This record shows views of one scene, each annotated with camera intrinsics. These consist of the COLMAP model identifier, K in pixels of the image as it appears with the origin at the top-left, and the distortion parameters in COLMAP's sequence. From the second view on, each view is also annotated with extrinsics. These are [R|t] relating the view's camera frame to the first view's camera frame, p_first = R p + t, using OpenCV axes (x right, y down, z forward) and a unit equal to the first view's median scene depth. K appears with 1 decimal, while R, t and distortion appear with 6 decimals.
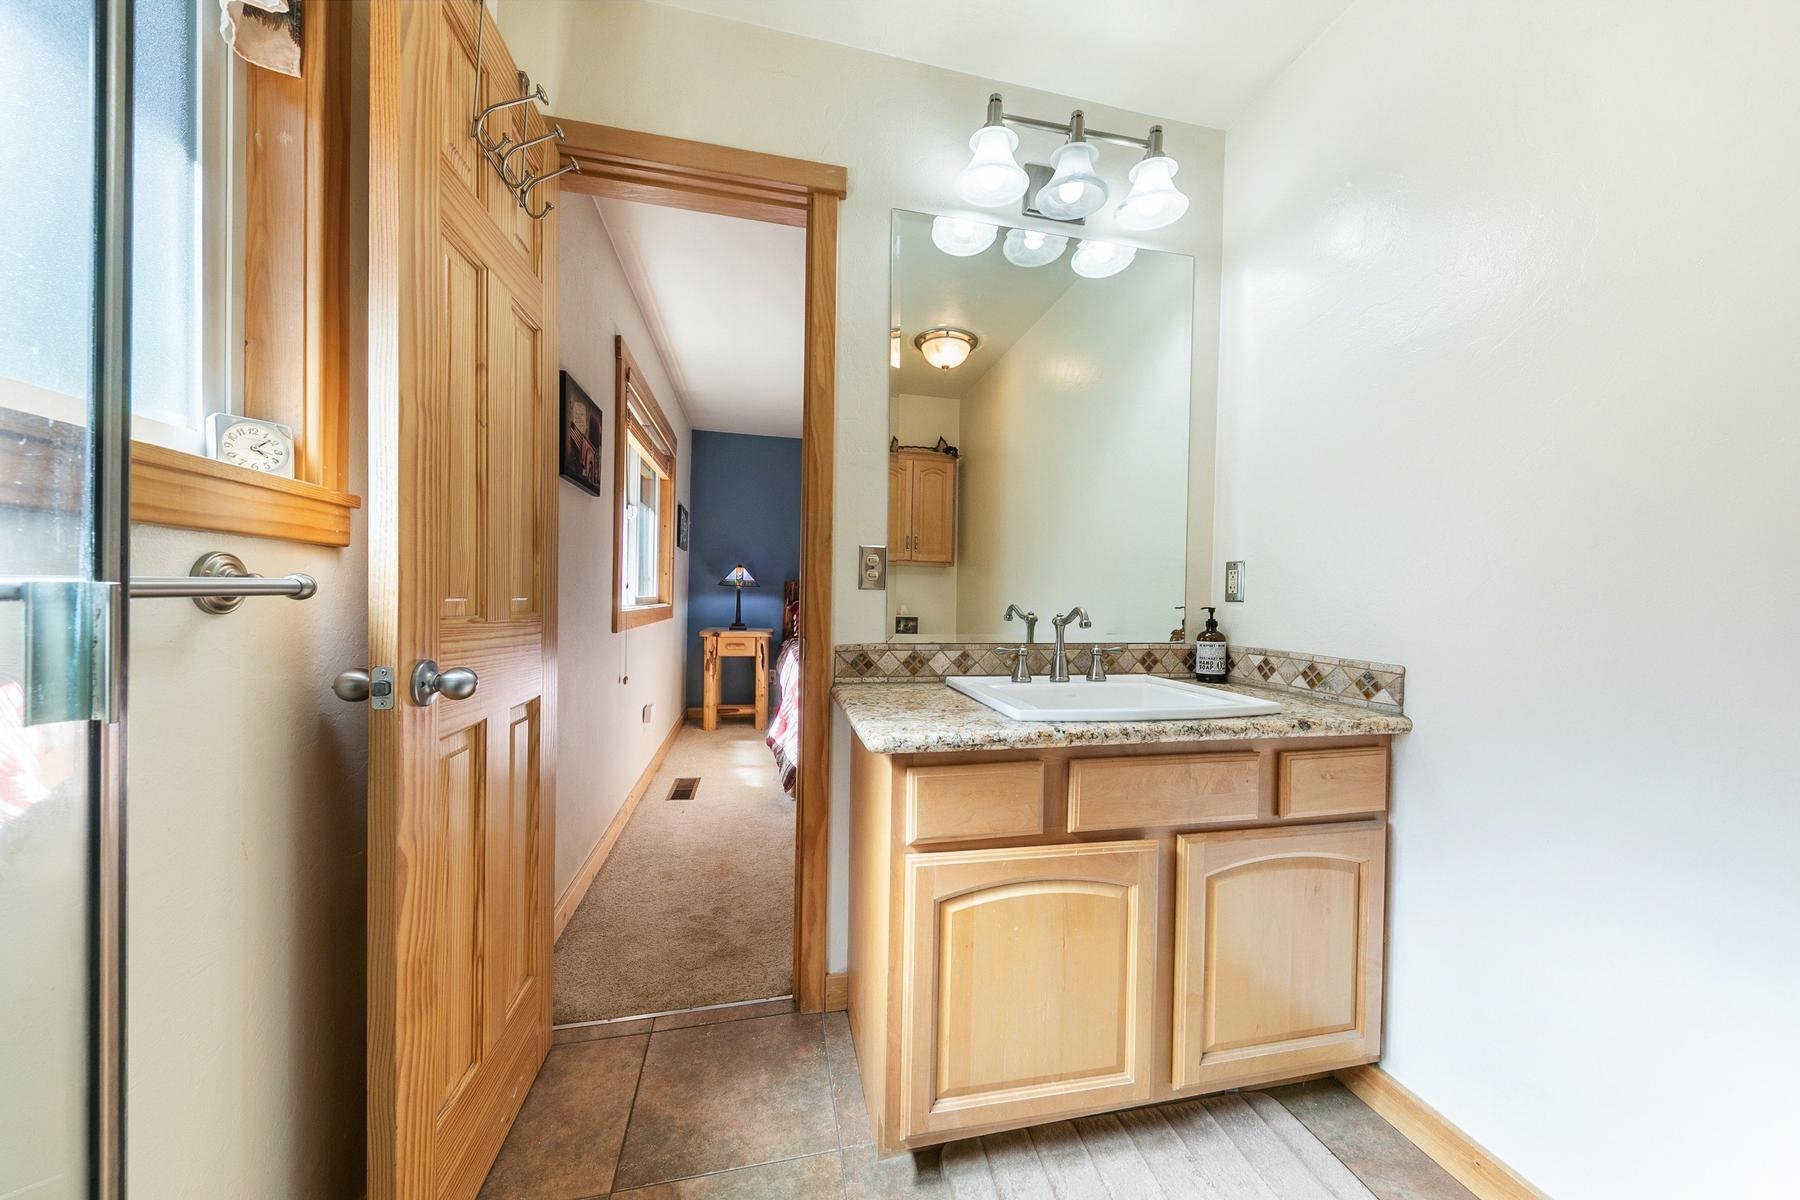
lens RADIAL K [[625.0, 0, 900.0], [0, 625.0, 600.0], [0, 0, 1]] dist [0.000420, 0.000005]
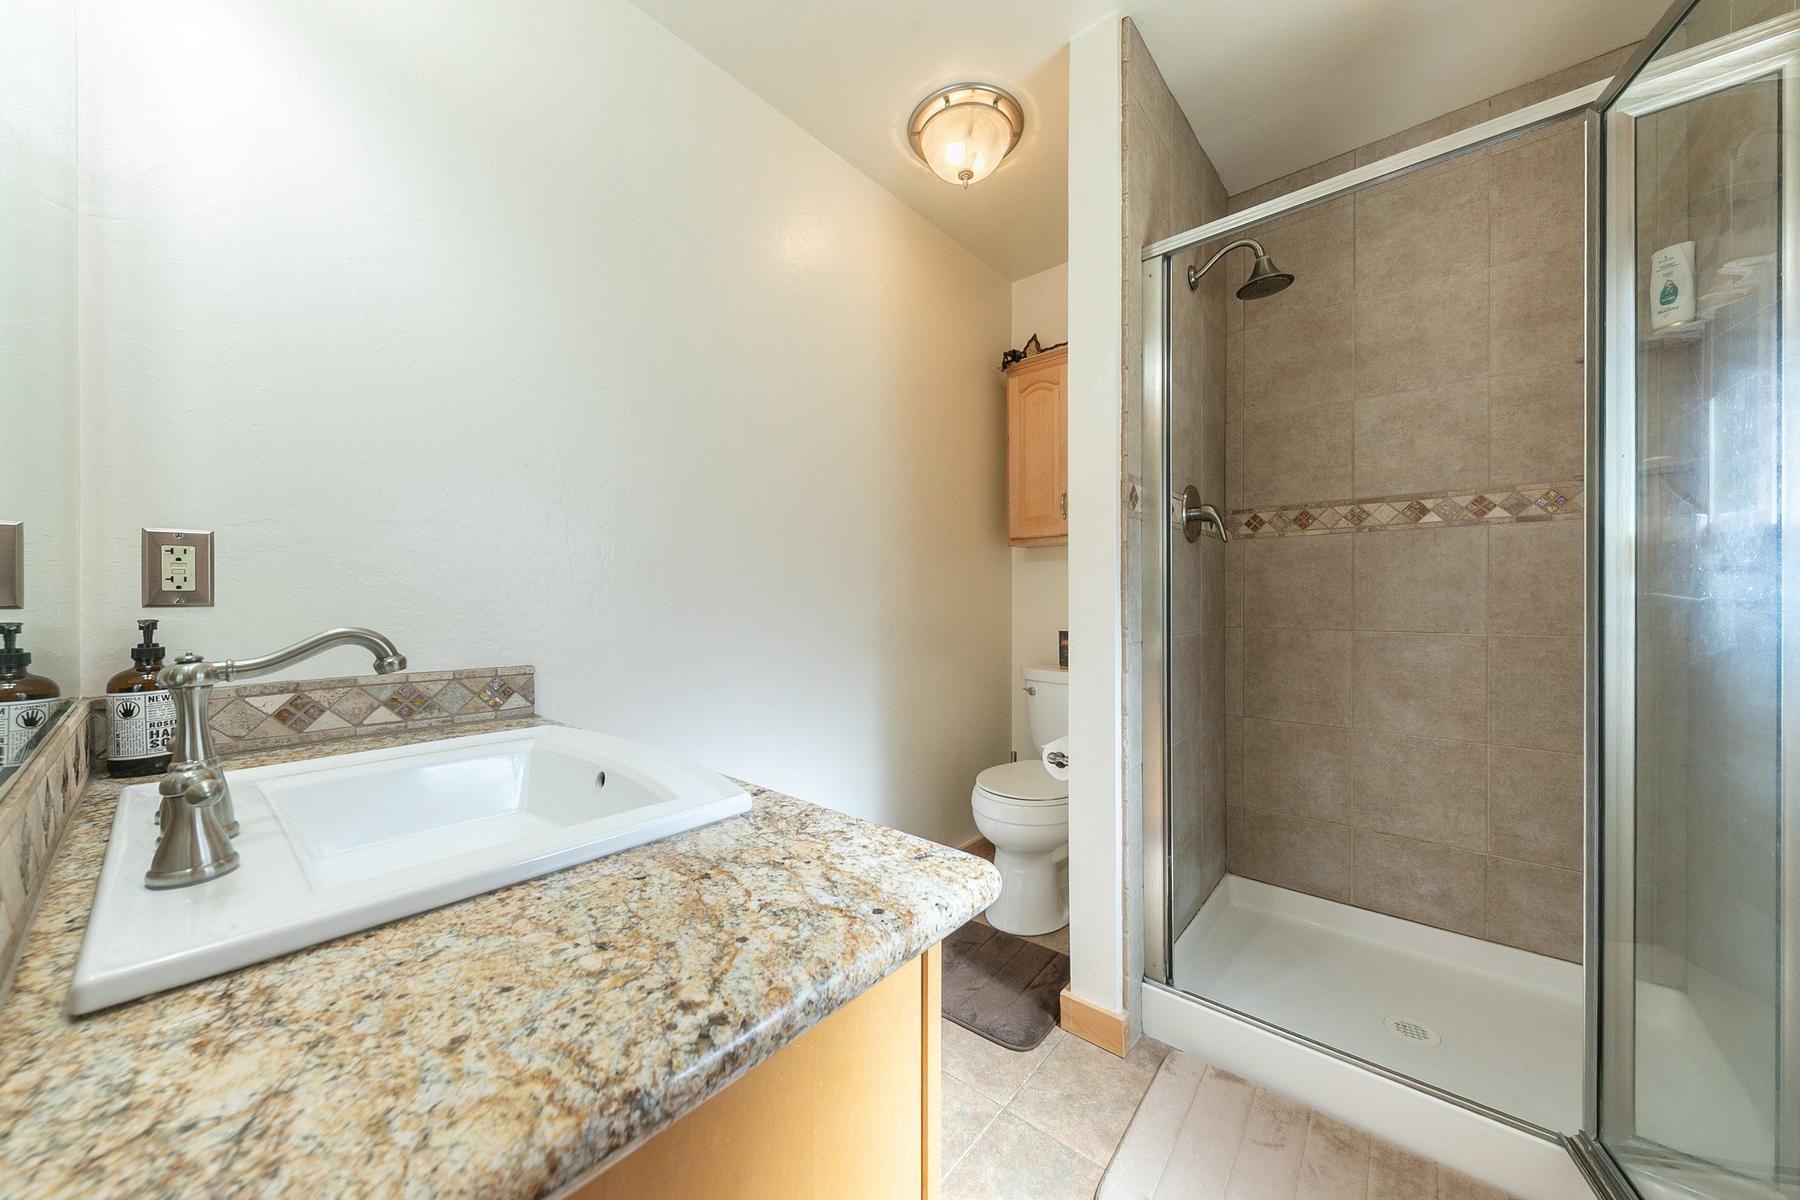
lens RADIAL K [[625.0, 0, 900.0], [0, 625.0, 600.0], [0, 0, 1]] dist [0.000420, 0.000005]
pose [[-0.595744, -0.017559, 0.802983, -0.277967], [0.000724, 0.999749, 0.022399, -0.016140], [-0.803174, 0.013925, -0.595581, 0.925058]]
